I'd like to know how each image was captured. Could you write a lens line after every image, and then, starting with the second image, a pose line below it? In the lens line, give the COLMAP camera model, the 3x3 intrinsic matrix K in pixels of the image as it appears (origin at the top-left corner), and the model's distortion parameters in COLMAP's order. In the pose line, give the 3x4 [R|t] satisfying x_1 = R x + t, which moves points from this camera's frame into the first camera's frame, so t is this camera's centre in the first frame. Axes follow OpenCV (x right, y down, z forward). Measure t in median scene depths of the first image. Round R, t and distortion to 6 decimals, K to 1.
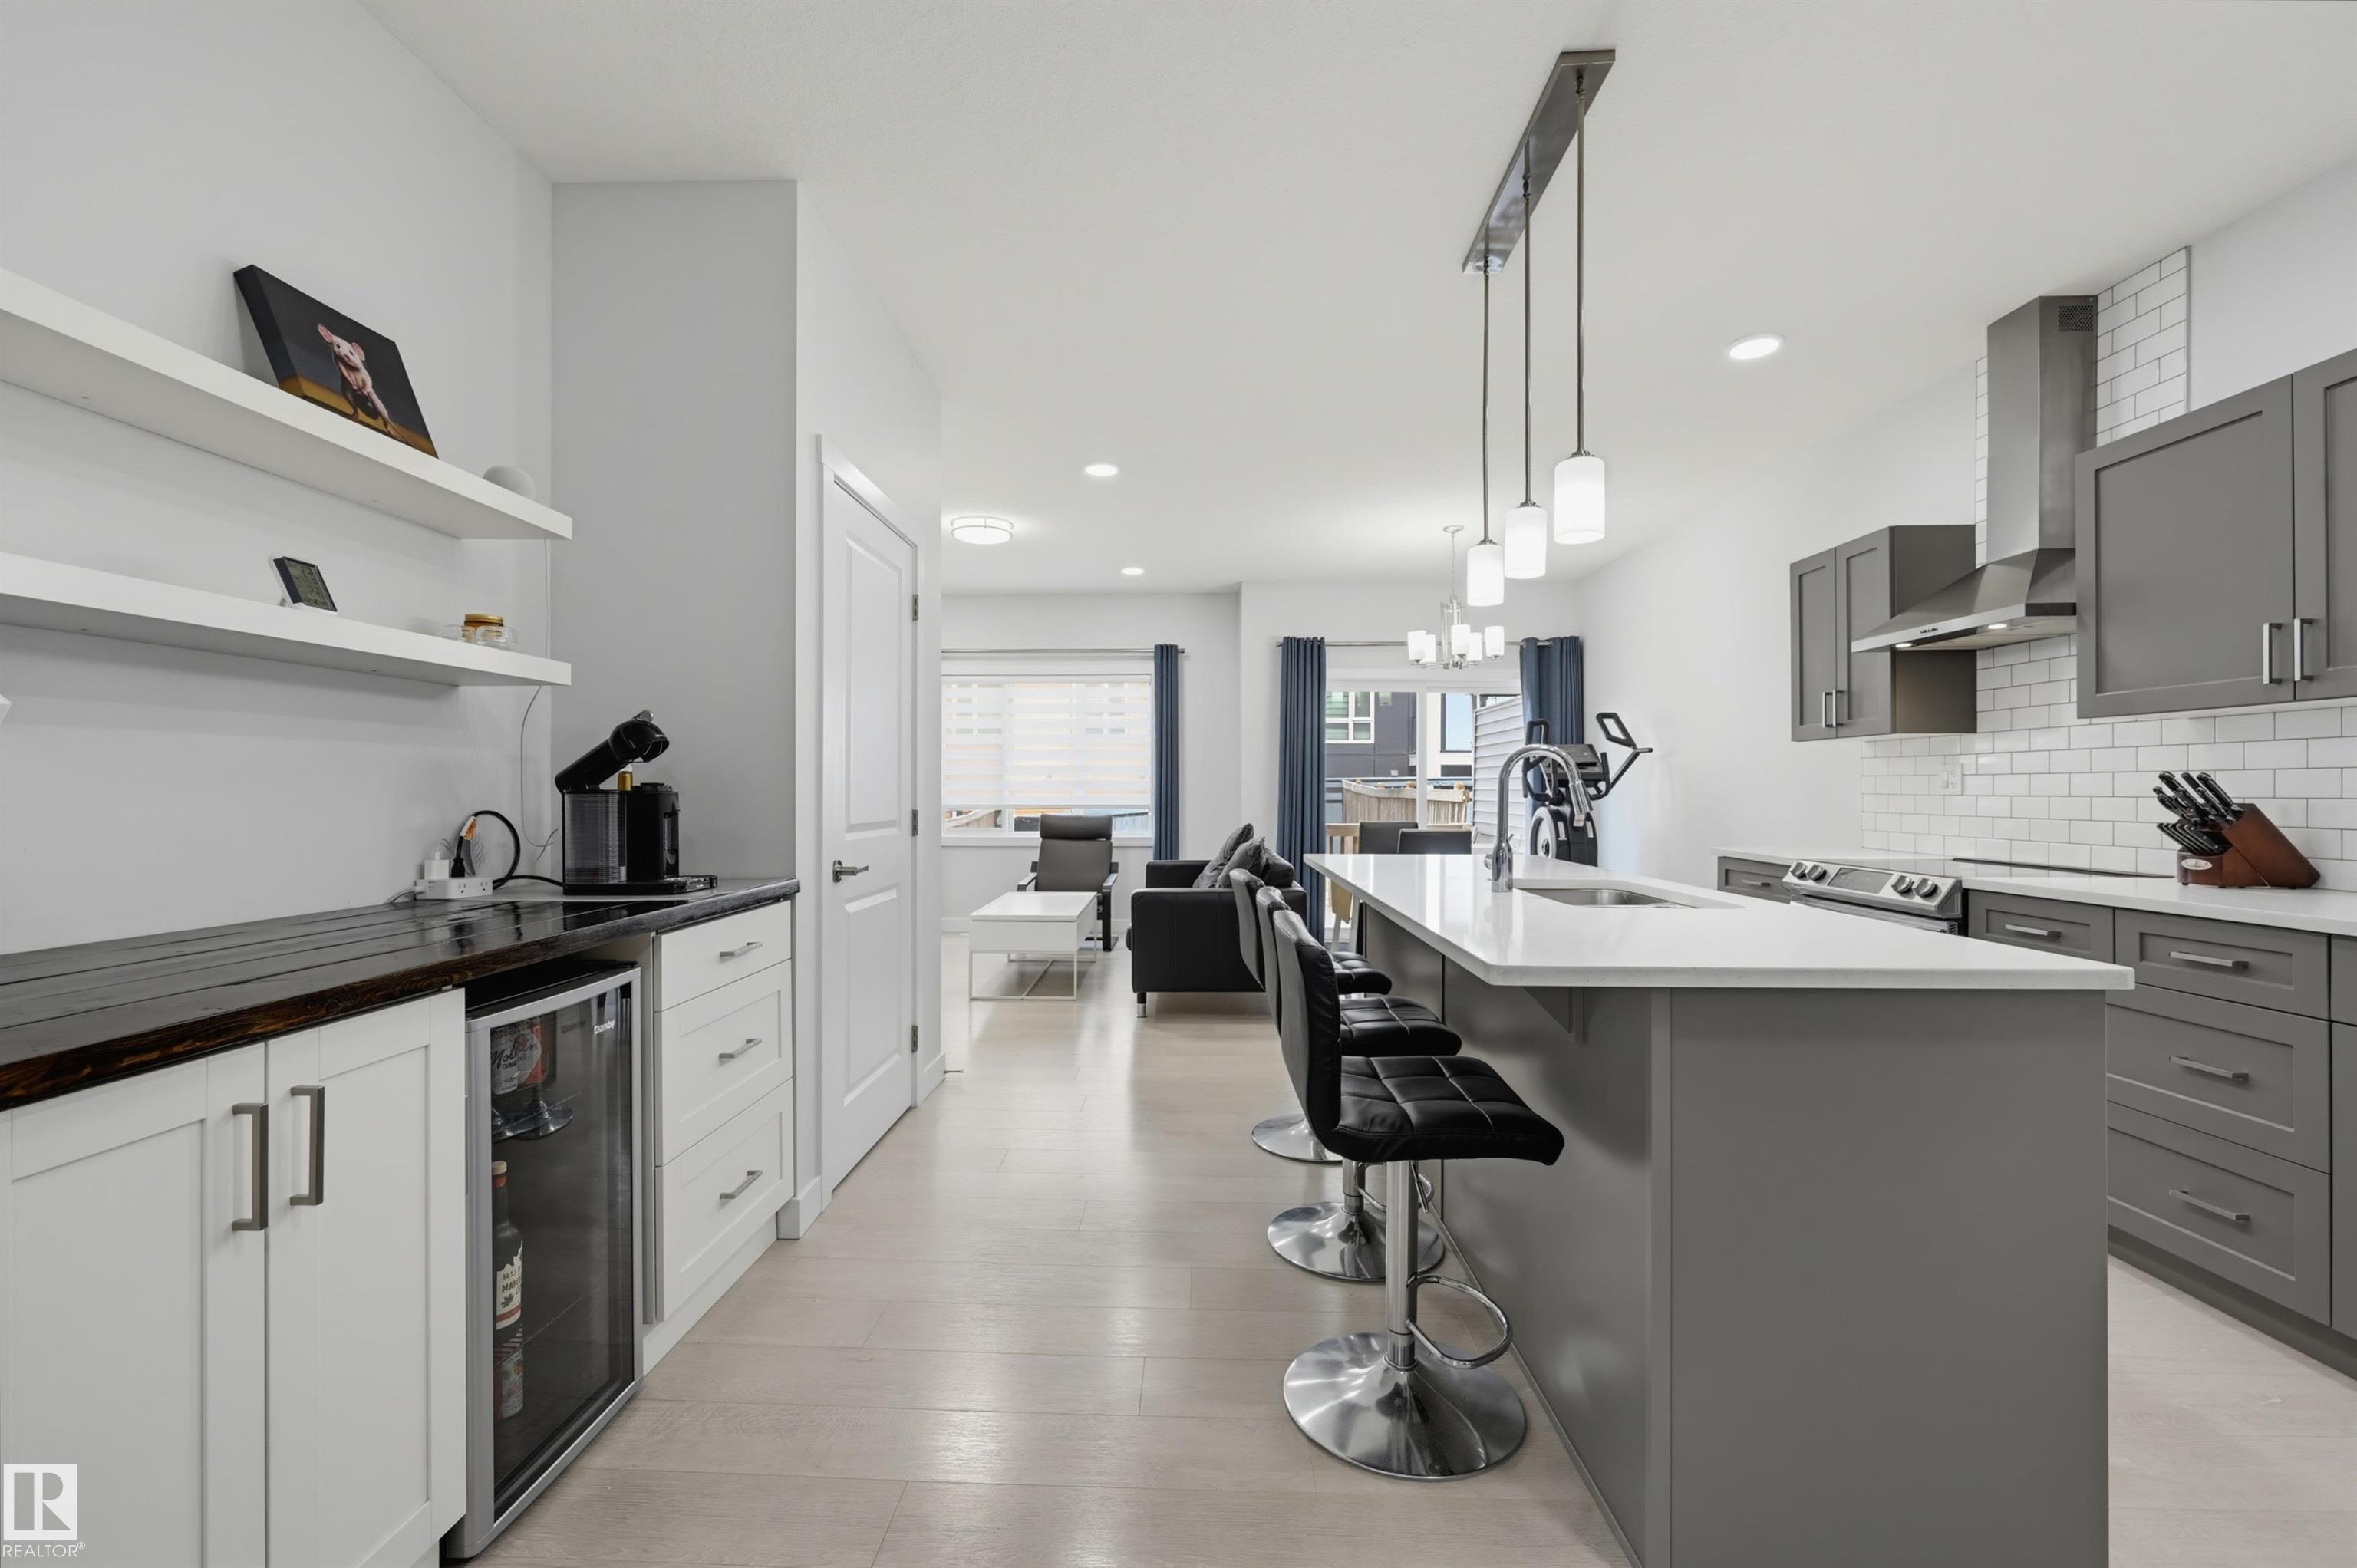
lens RADIAL K [[1002.4, 0, 1165.9], [0, 1002.4, 787.3], [0, 0, 1]] dist [-0.000354, -0.000206]
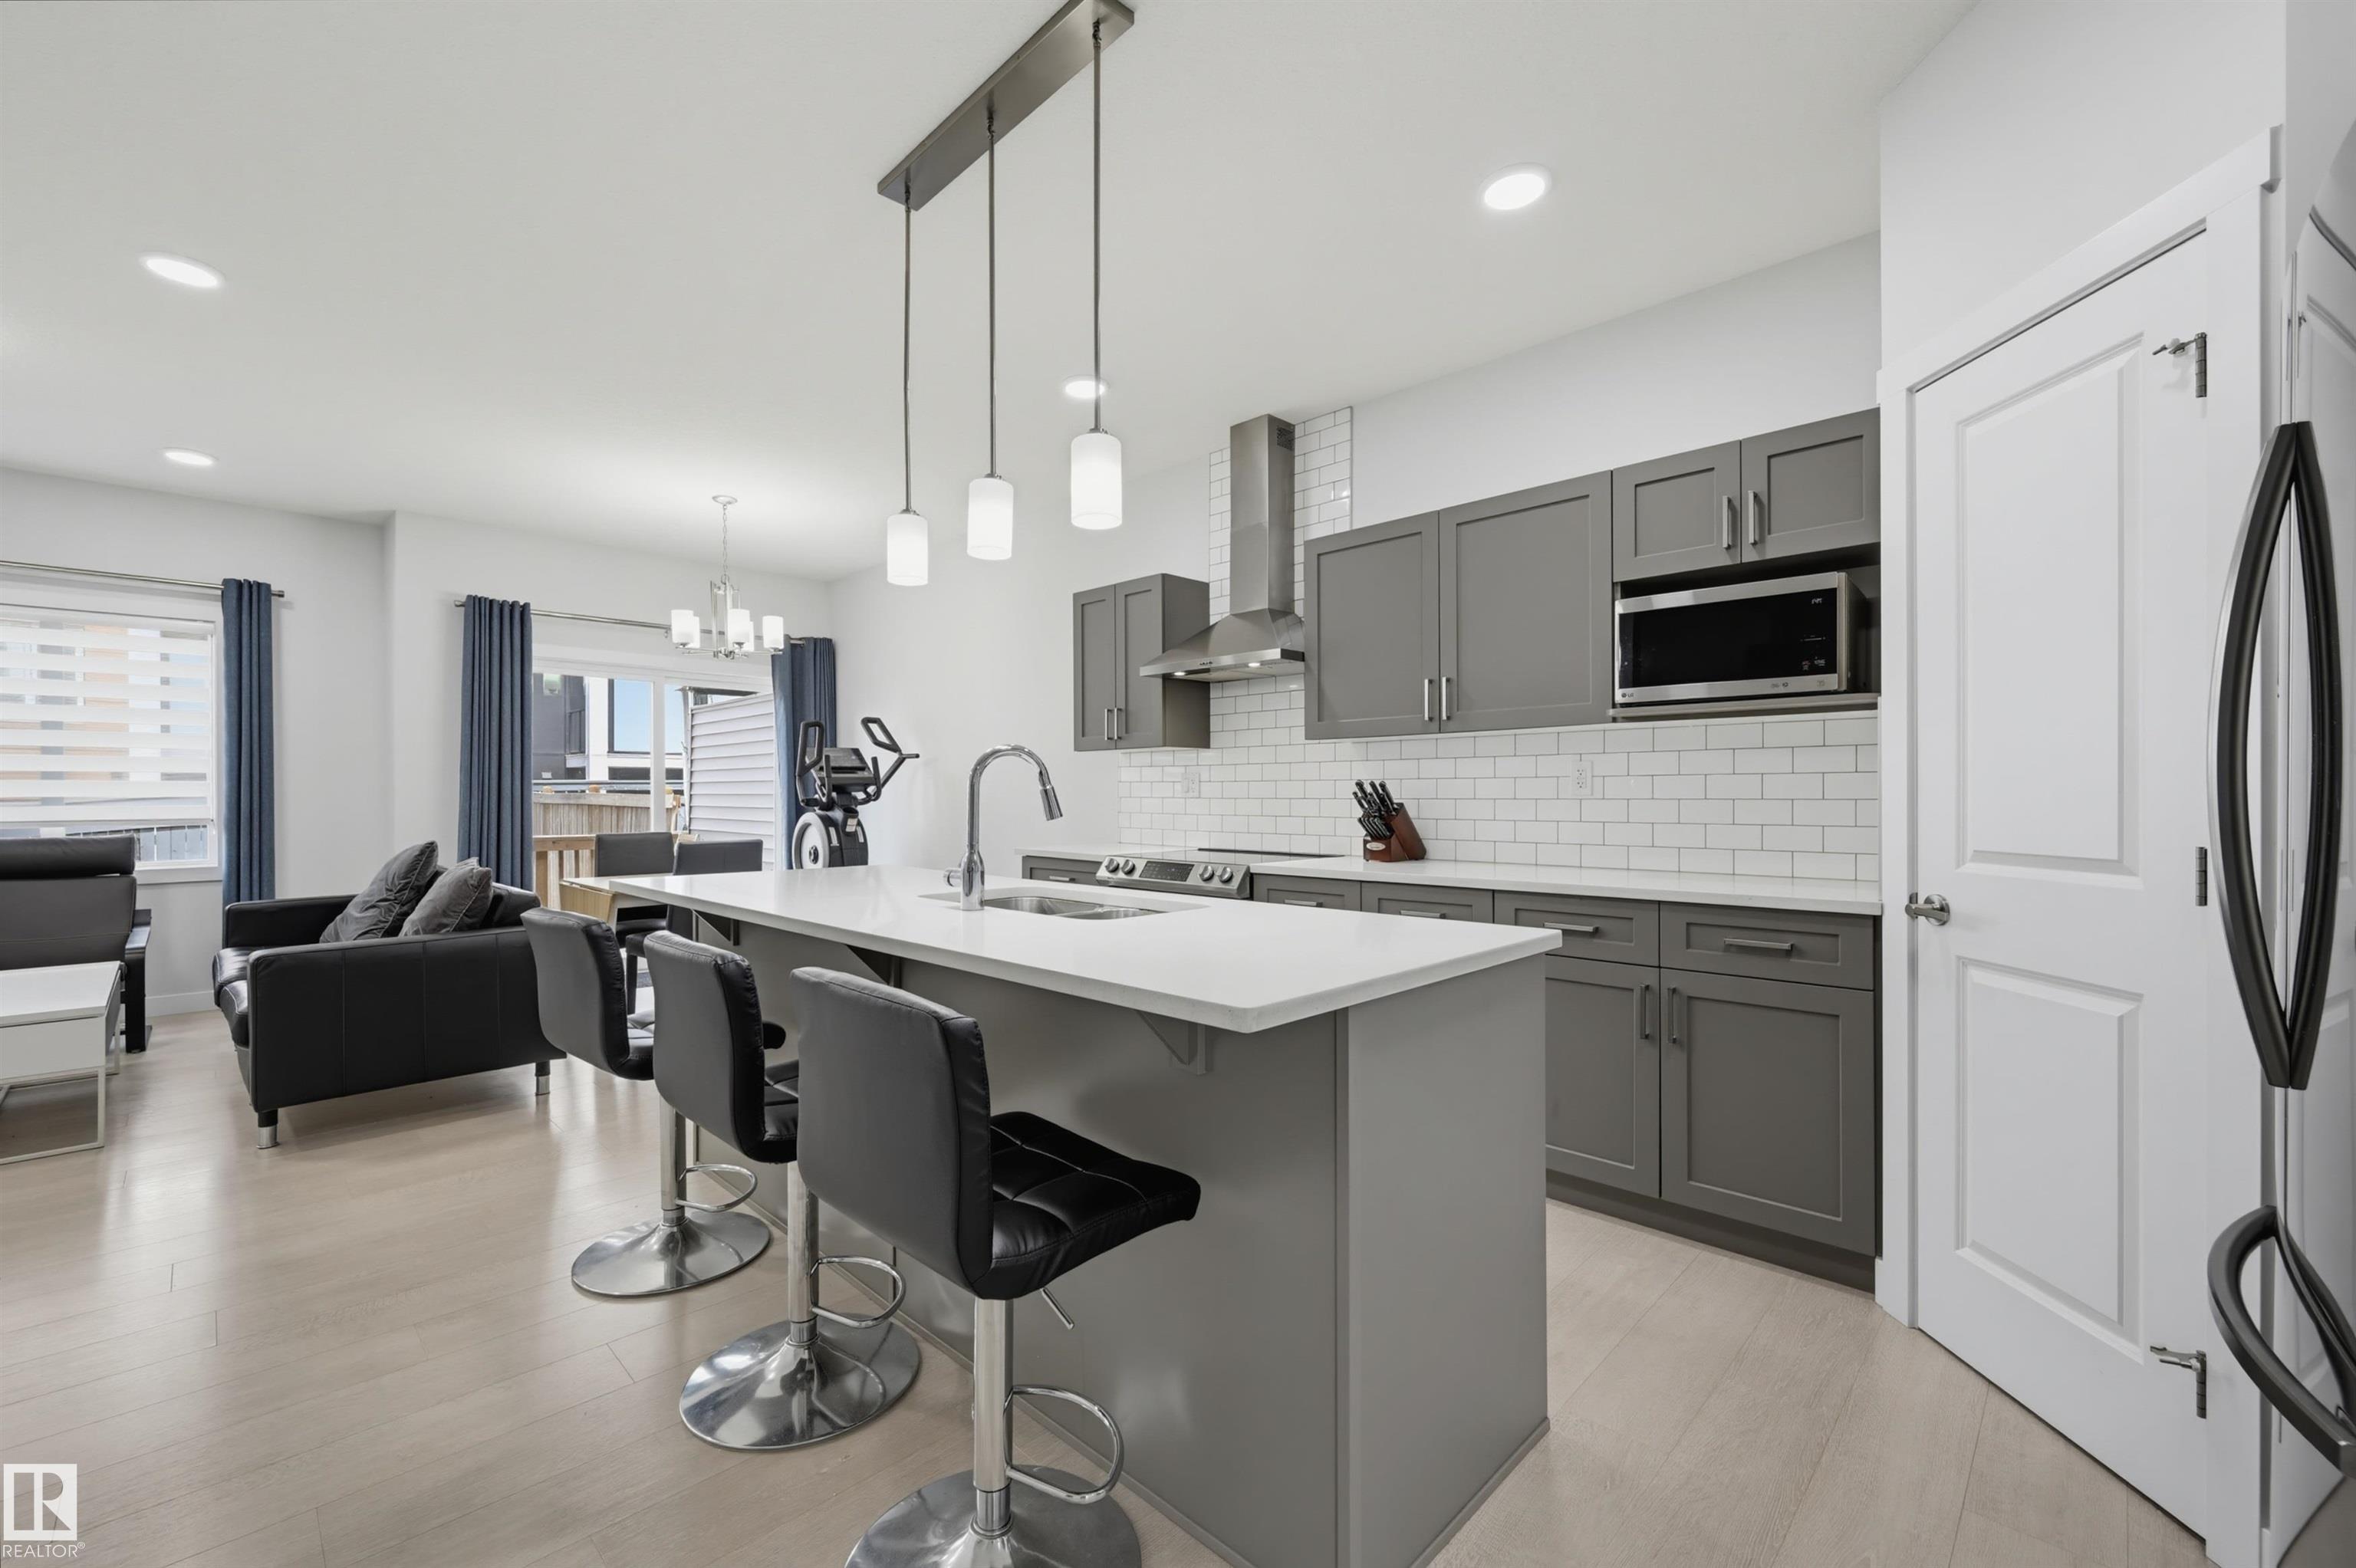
lens RADIAL K [[970.7, 0, 1178.5], [0, 970.7, 792.1], [0, 0, 1]] dist [0.002689, -0.000115]
pose [[0.681072, 0.000125, 0.732216, -0.103257], [-0.000130, 1.000000, -0.000050, 0.000662], [-0.732216, -0.000061, 0.681072, 0.180290]]
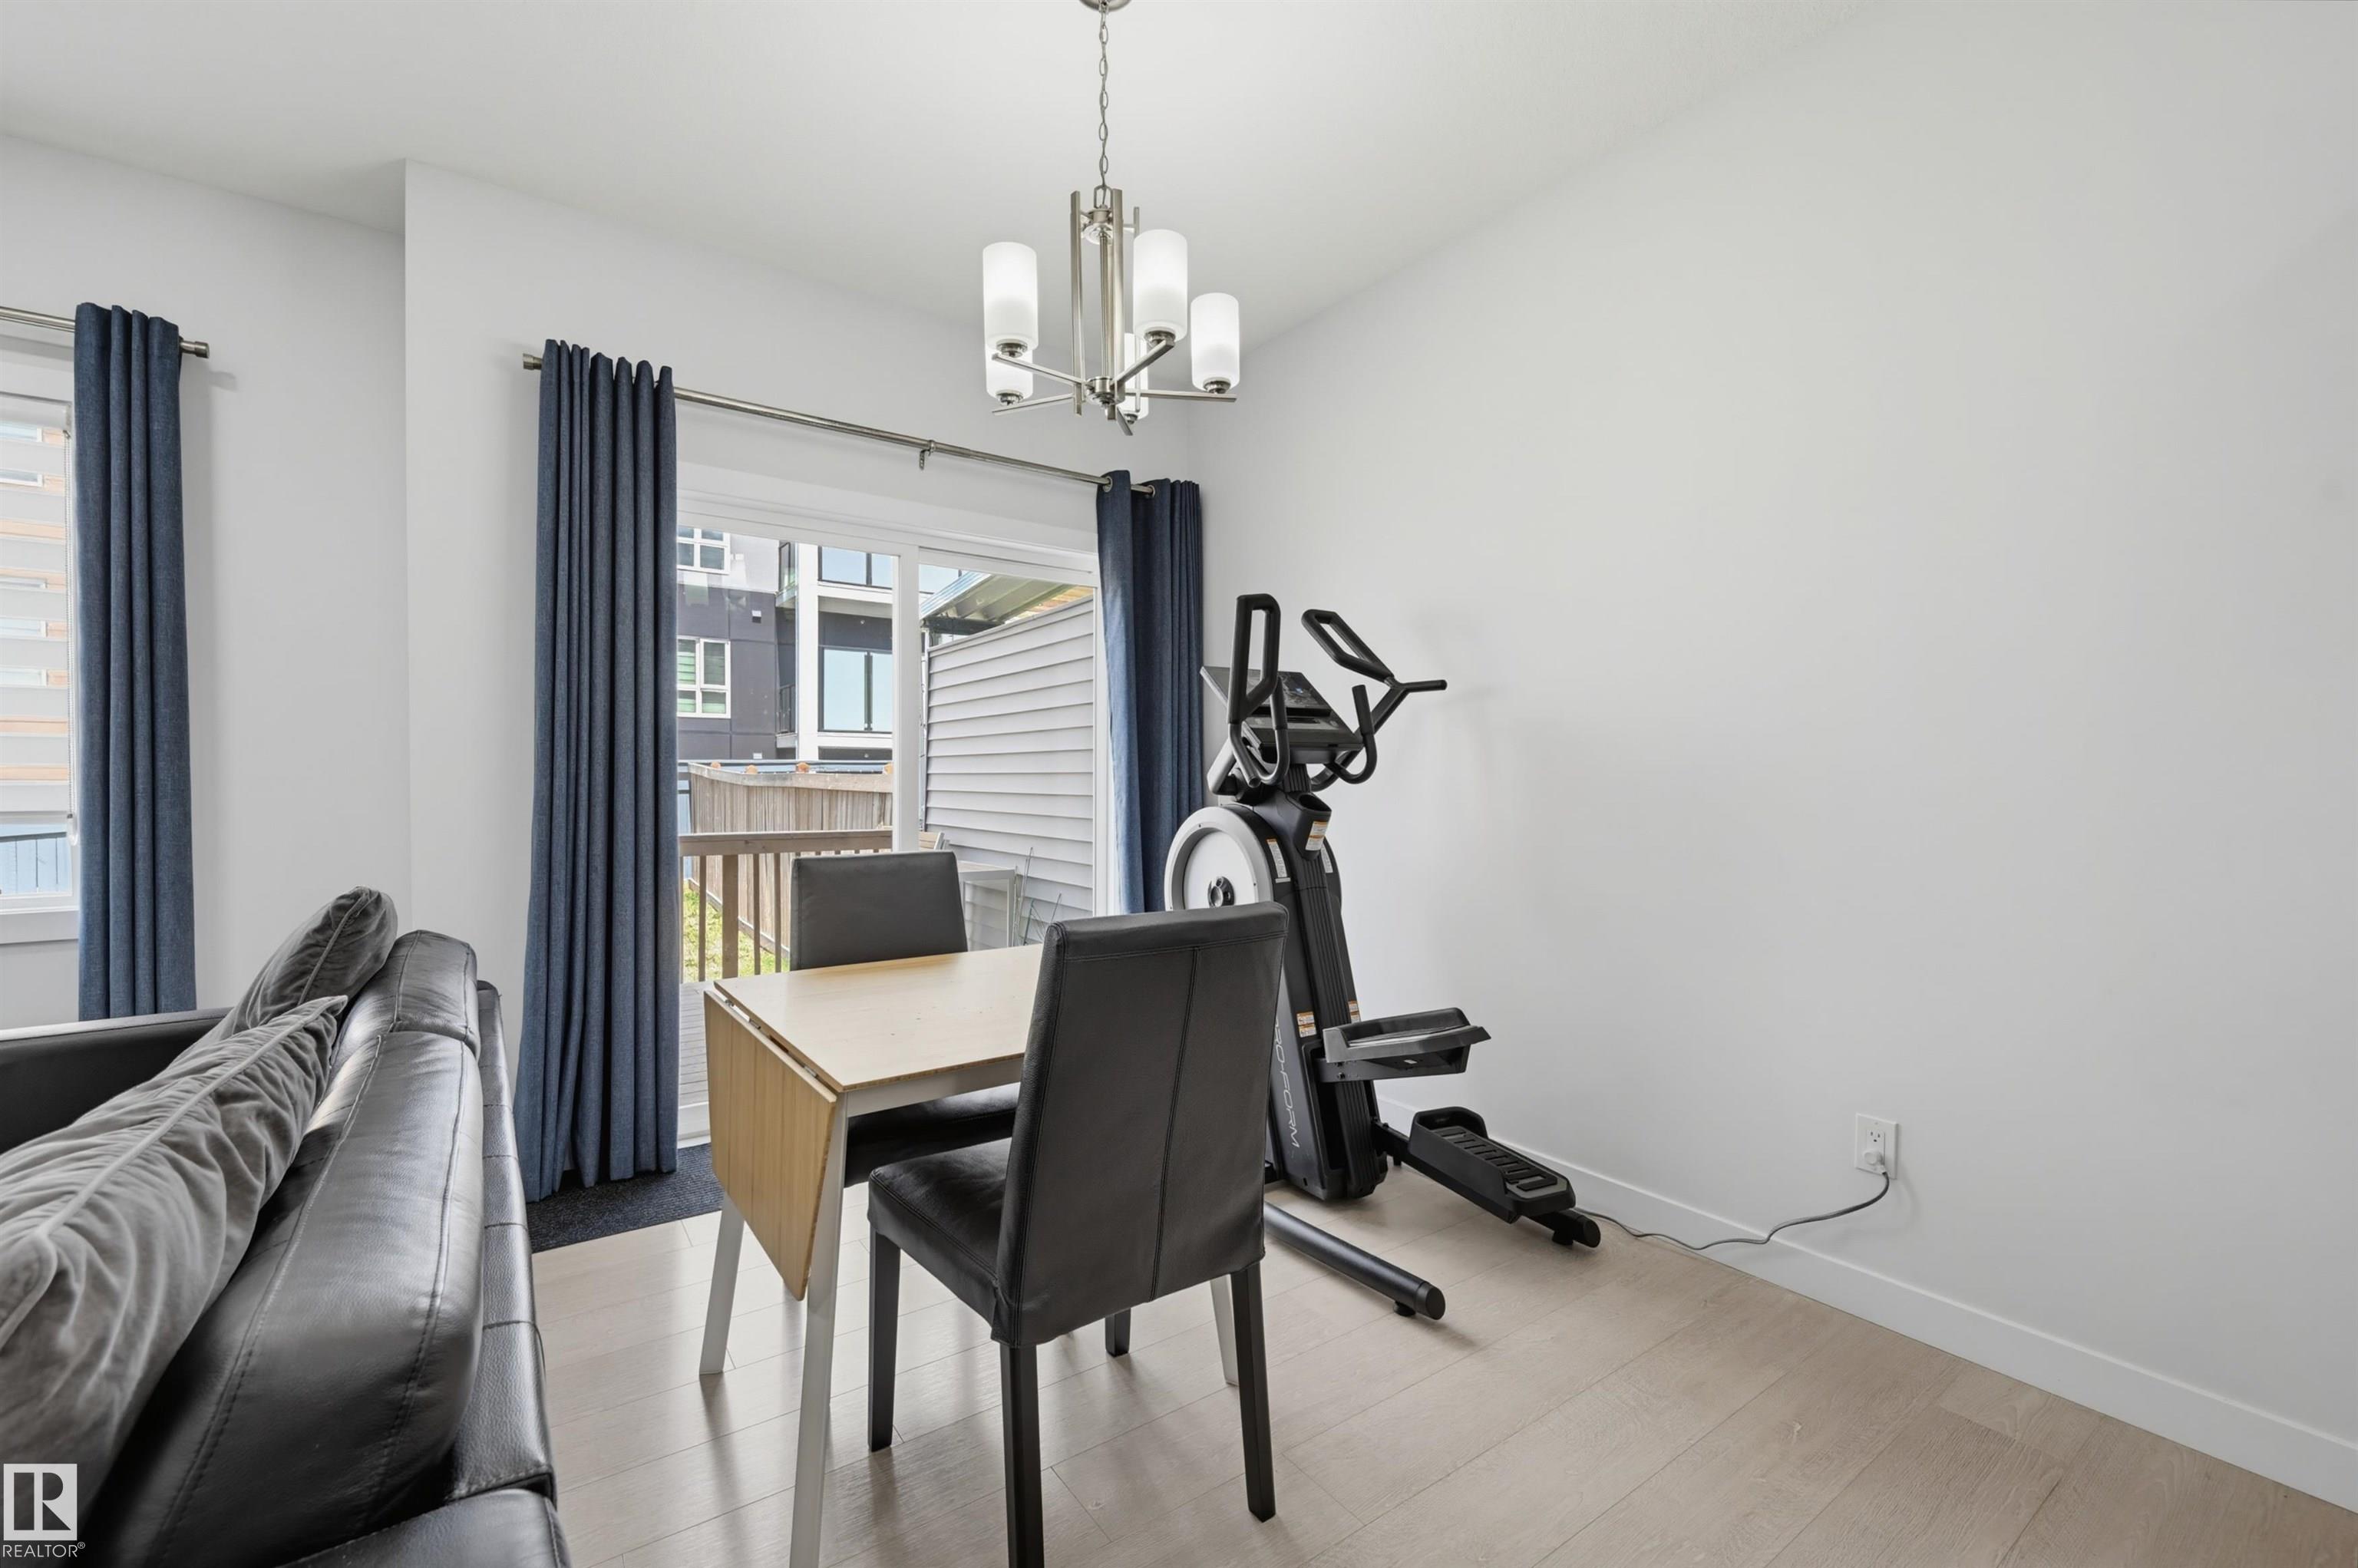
lens RADIAL K [[996.1, 0, 1172.0], [0, 996.1, 781.2], [0, 0, 1]] dist [0.011223, 0.000137]
pose [[0.806933, 0.000942, 0.590642, 0.159006], [-0.003833, 0.999986, 0.003640, 0.011127], [-0.590631, -0.005201, 0.806925, 1.060850]]
